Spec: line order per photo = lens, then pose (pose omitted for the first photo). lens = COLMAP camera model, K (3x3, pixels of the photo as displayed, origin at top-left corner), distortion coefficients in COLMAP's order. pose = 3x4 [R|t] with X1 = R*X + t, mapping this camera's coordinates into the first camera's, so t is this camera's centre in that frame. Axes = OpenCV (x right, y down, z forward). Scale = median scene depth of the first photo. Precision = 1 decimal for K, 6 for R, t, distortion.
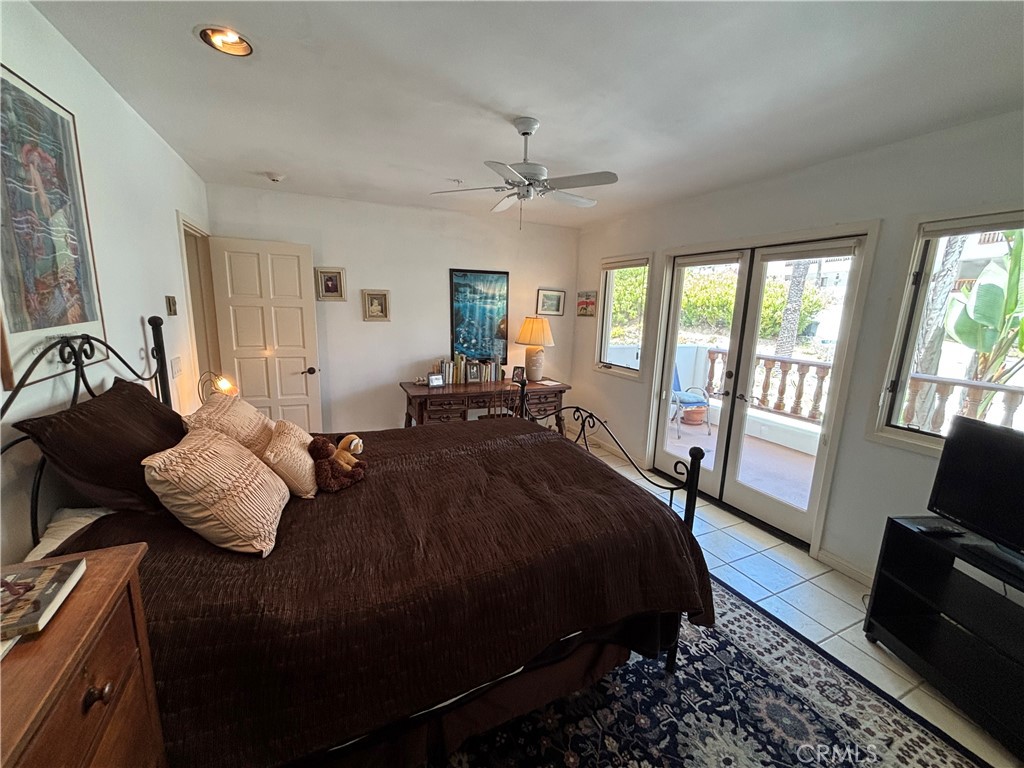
lens RADIAL K [[412.3, 0, 511.3], [0, 412.3, 381.2], [0, 0, 1]] dist [0.000110, 0.000459]
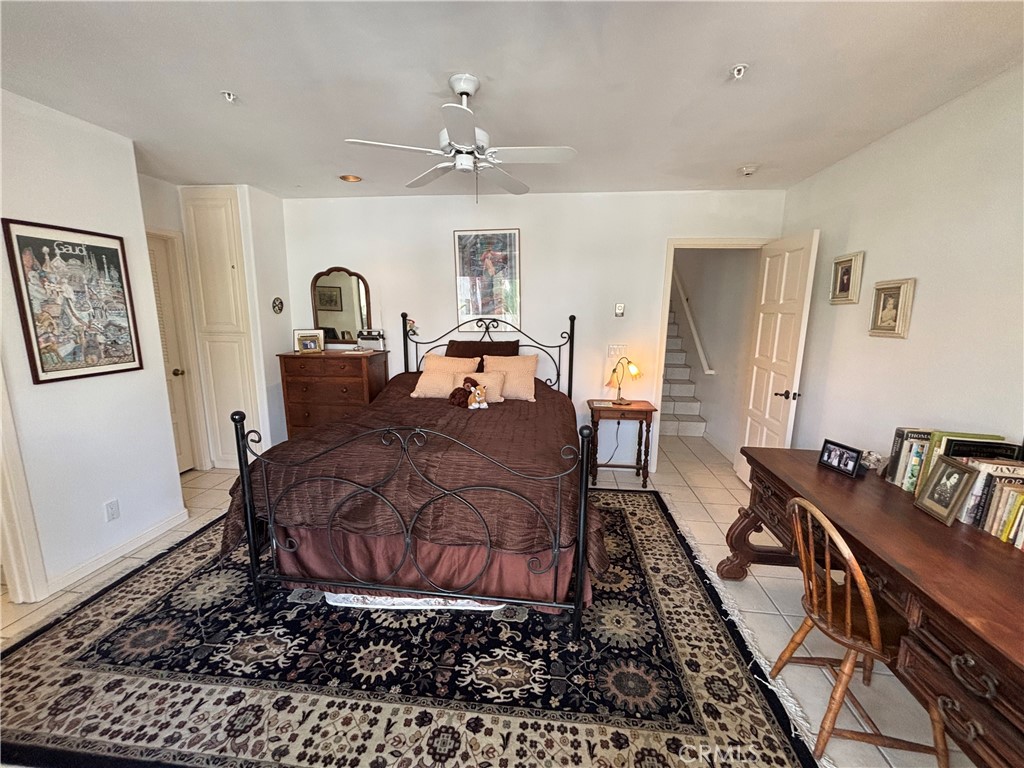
lens RADIAL K [[412.3, 0, 513.4], [0, 412.3, 381.9], [0, 0, 1]] dist [0.000110, 0.000459]
pose [[-0.519660, 0.112302, -0.846961, 0.896141], [-0.178422, 0.955202, 0.236126, -0.286917], [0.835535, 0.273822, -0.476343, 1.910998]]
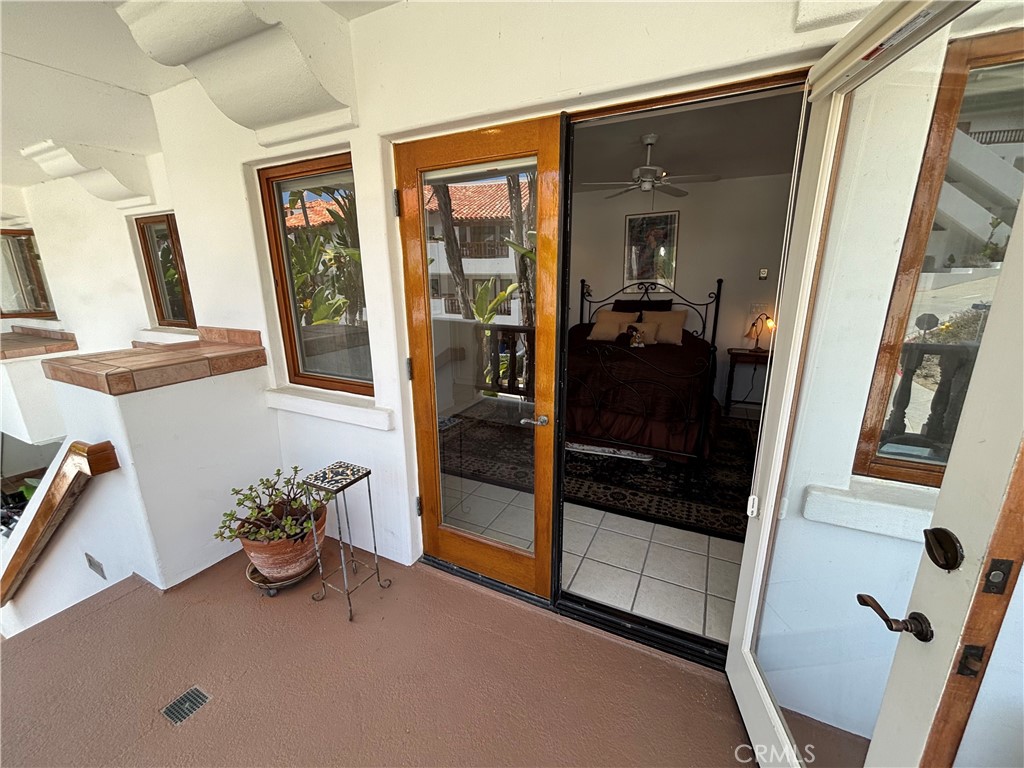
lens RADIAL K [[412.3, 0, 507.1], [0, 412.3, 383.9], [0, 0, 1]] dist [0.000110, 0.000459]
pose [[-0.785895, 0.133924, -0.603684, 1.593701], [-0.124343, 0.922098, 0.366435, -0.339905], [0.605730, 0.363043, -0.708019, 2.312639]]
